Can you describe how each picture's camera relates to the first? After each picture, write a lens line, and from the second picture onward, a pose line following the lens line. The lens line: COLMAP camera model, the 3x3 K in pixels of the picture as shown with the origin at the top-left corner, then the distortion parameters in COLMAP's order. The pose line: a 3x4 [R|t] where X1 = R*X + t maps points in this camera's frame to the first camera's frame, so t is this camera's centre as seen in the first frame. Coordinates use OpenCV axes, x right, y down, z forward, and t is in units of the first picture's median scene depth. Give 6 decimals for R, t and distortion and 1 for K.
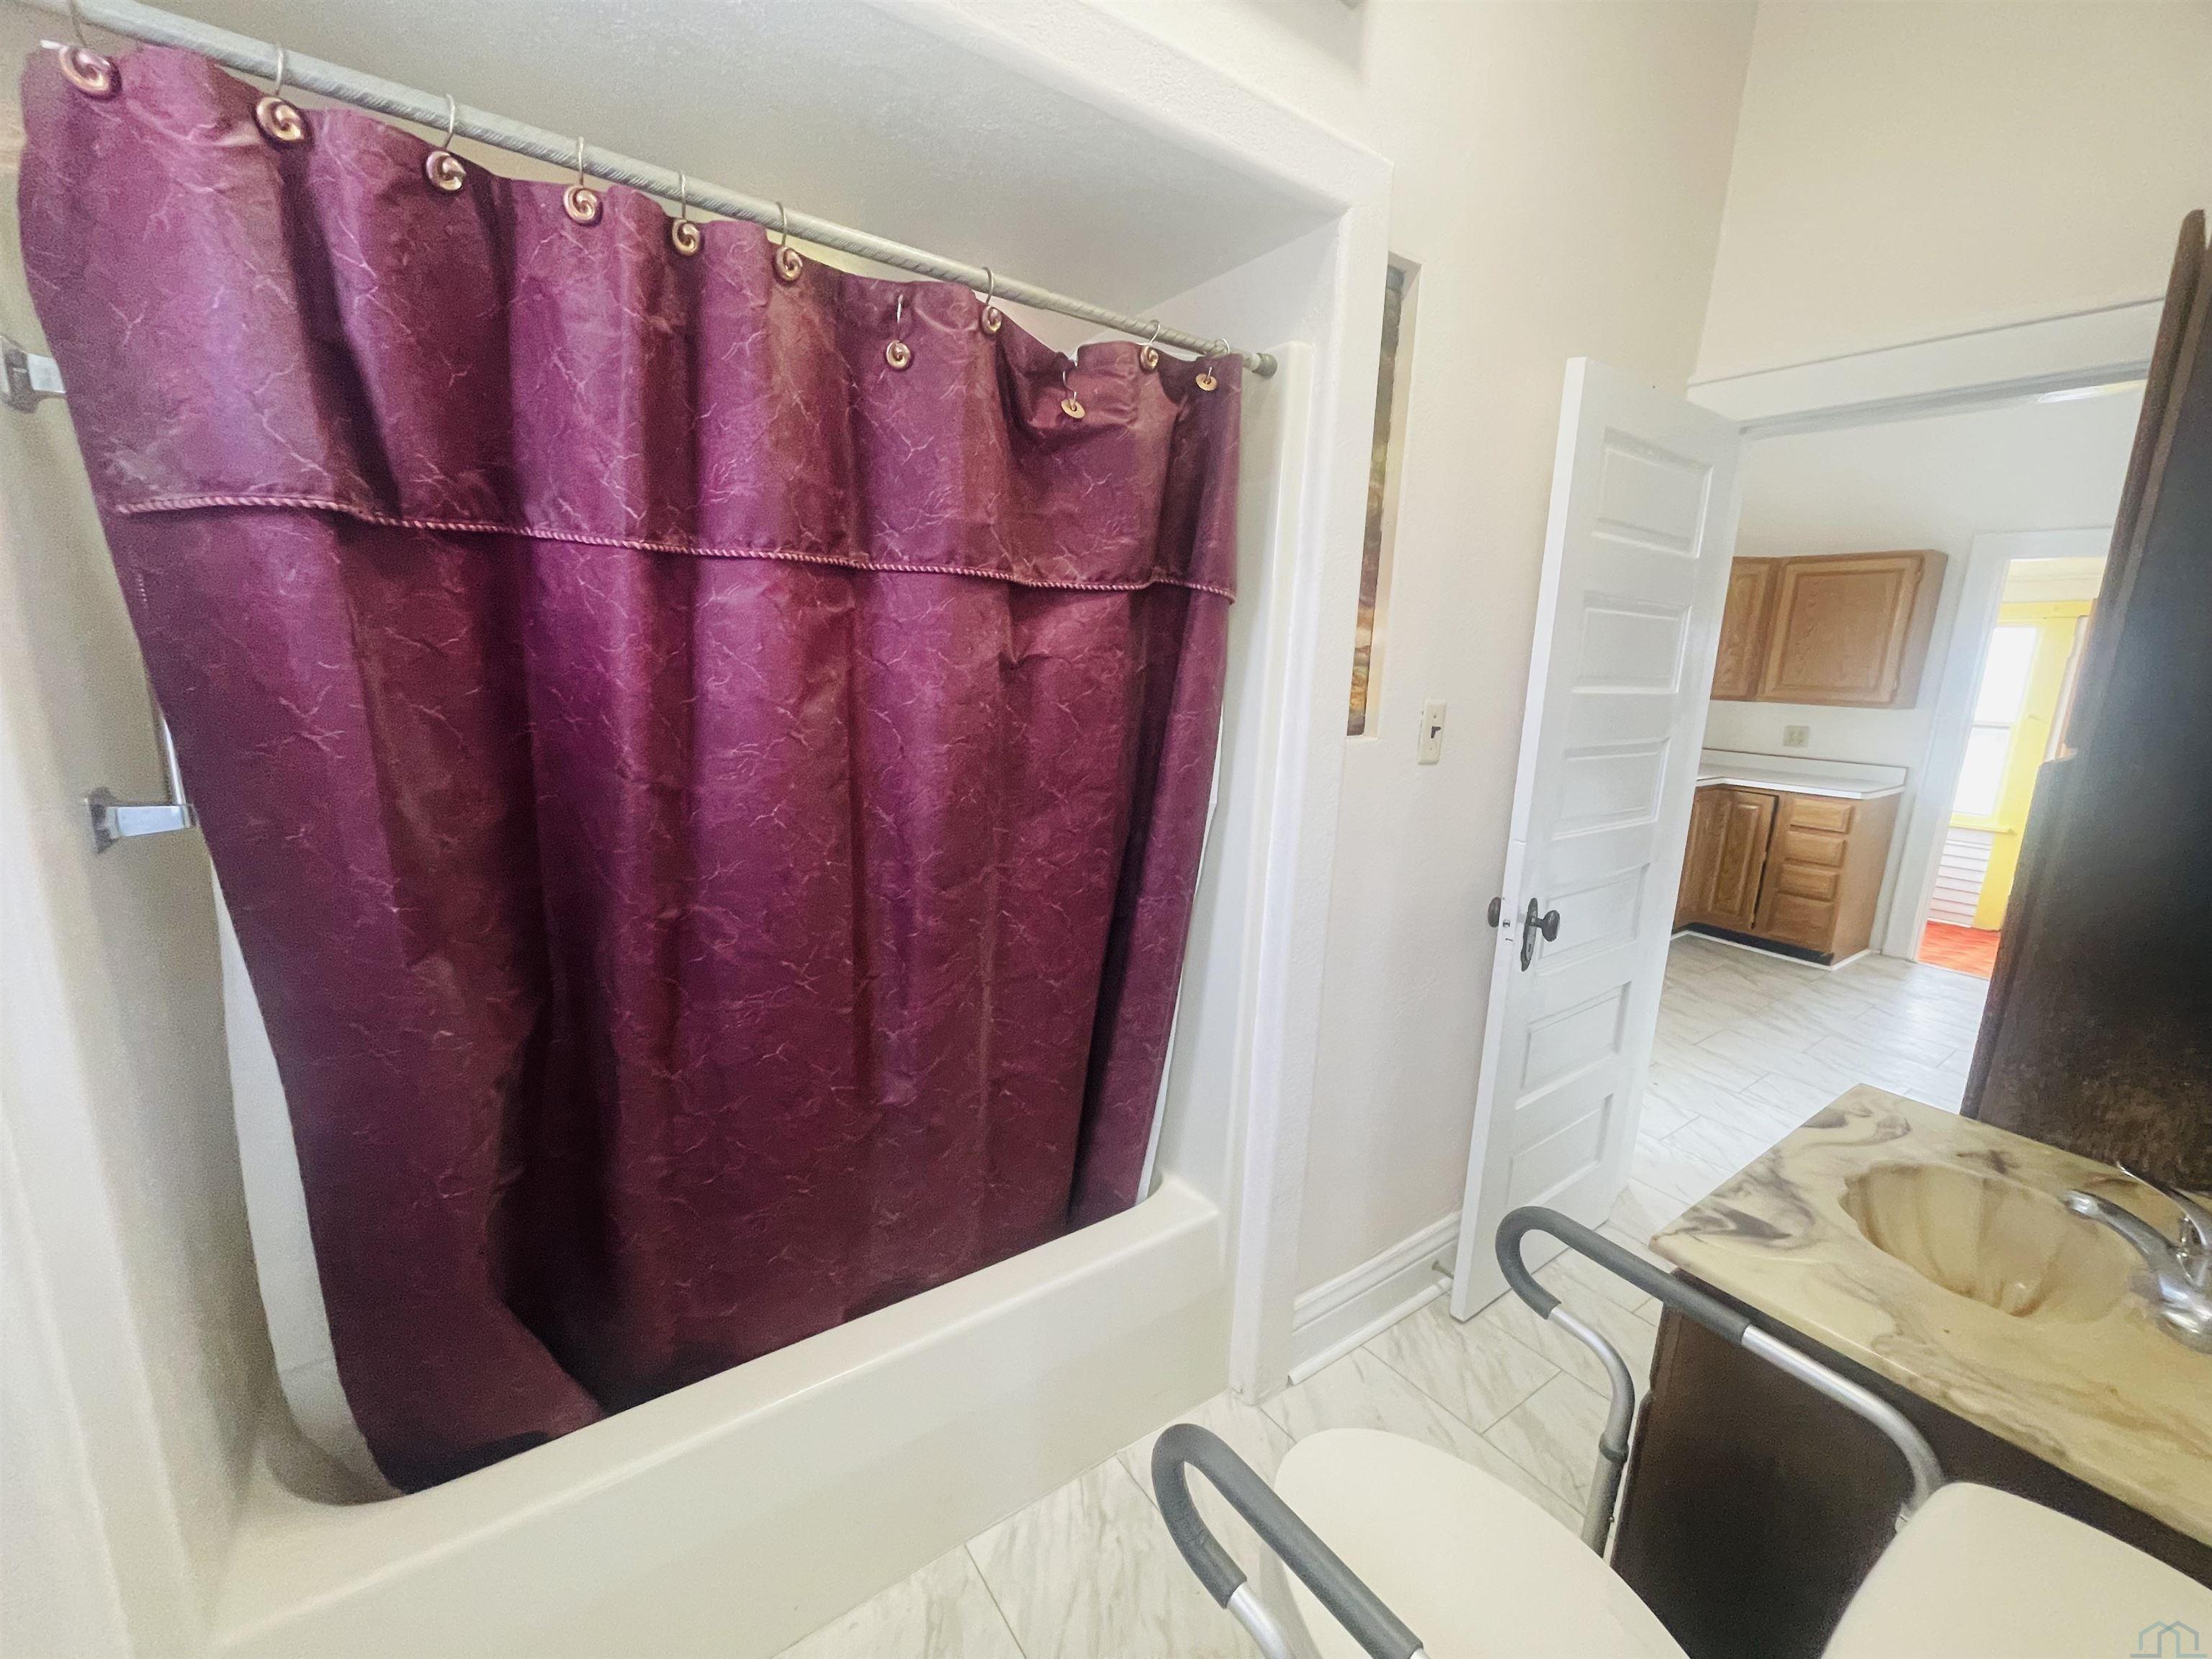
lens RADIAL K [[888.2, 0, 1106.0], [0, 888.2, 829.5], [0, 0, 1]] dist [-0.002266, -0.000127]
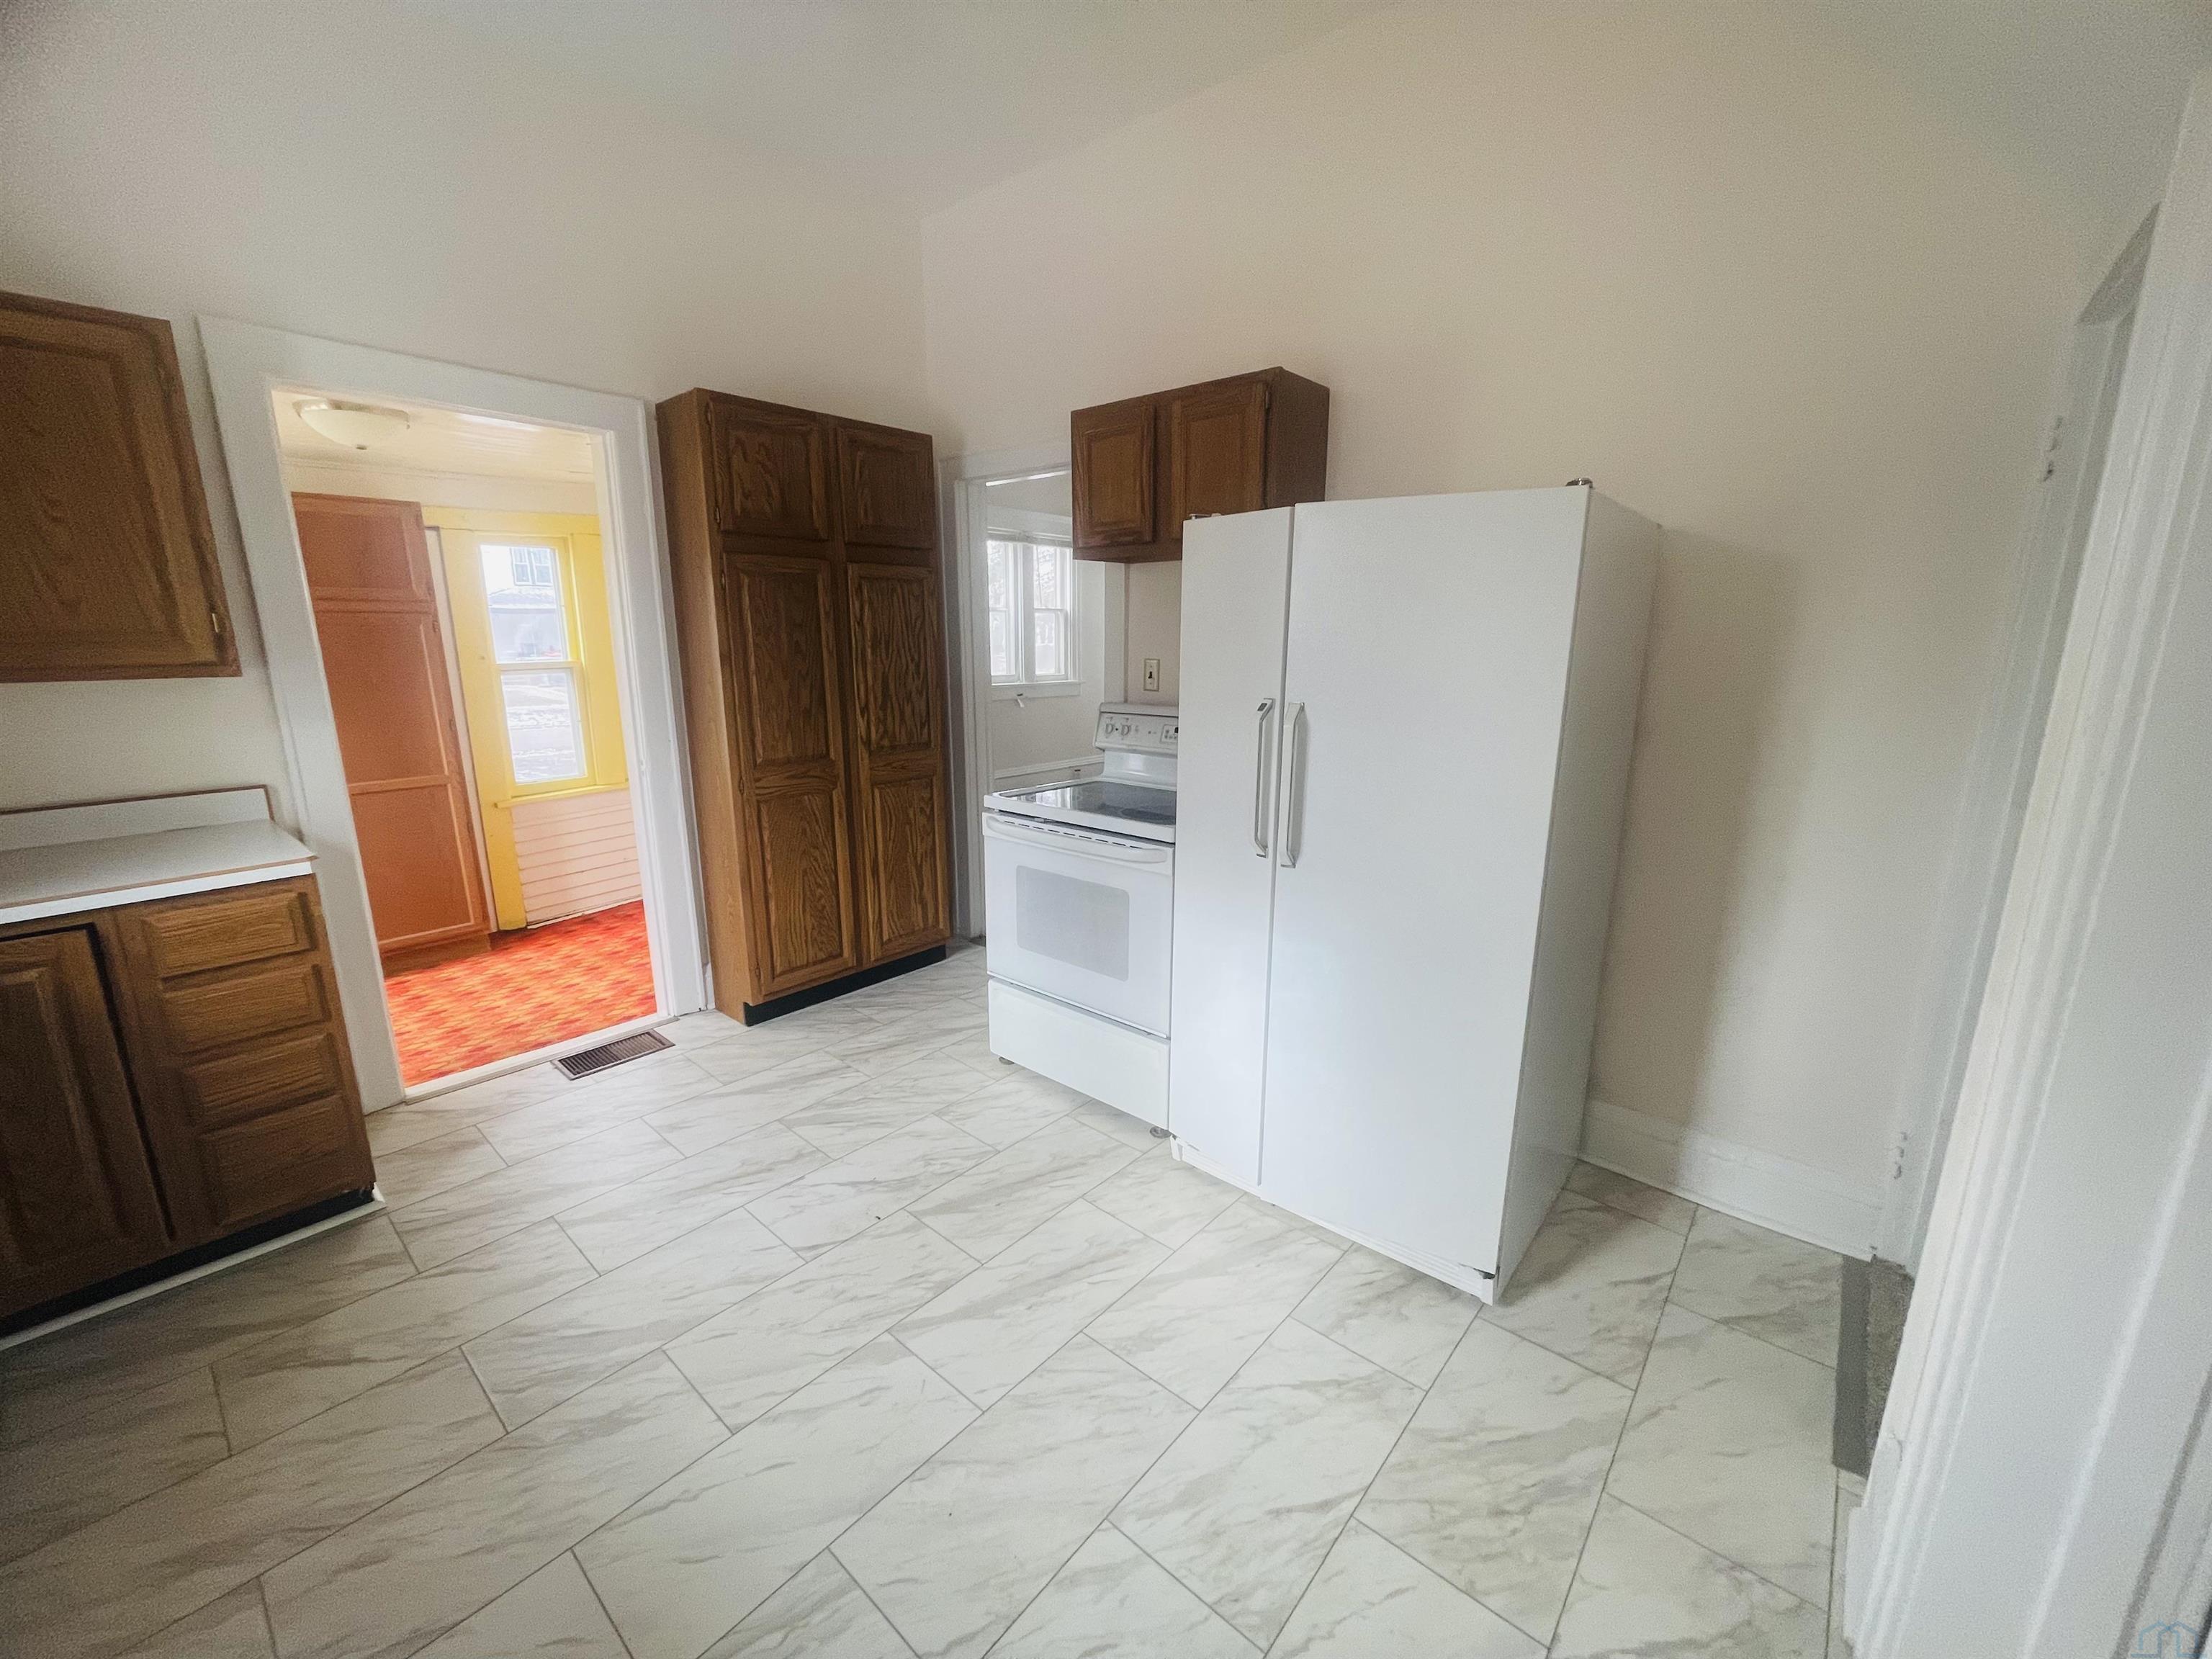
lens RADIAL K [[907.1, 0, 1106.0], [0, 907.1, 829.5], [0, 0, 1]] dist [-0.001519, -0.000067]
pose [[-0.239359, -0.256504, 0.936437, 0.306008], [0.187387, 0.934136, 0.303771, -0.116733], [-0.952677, 0.248186, -0.175528, 0.661404]]
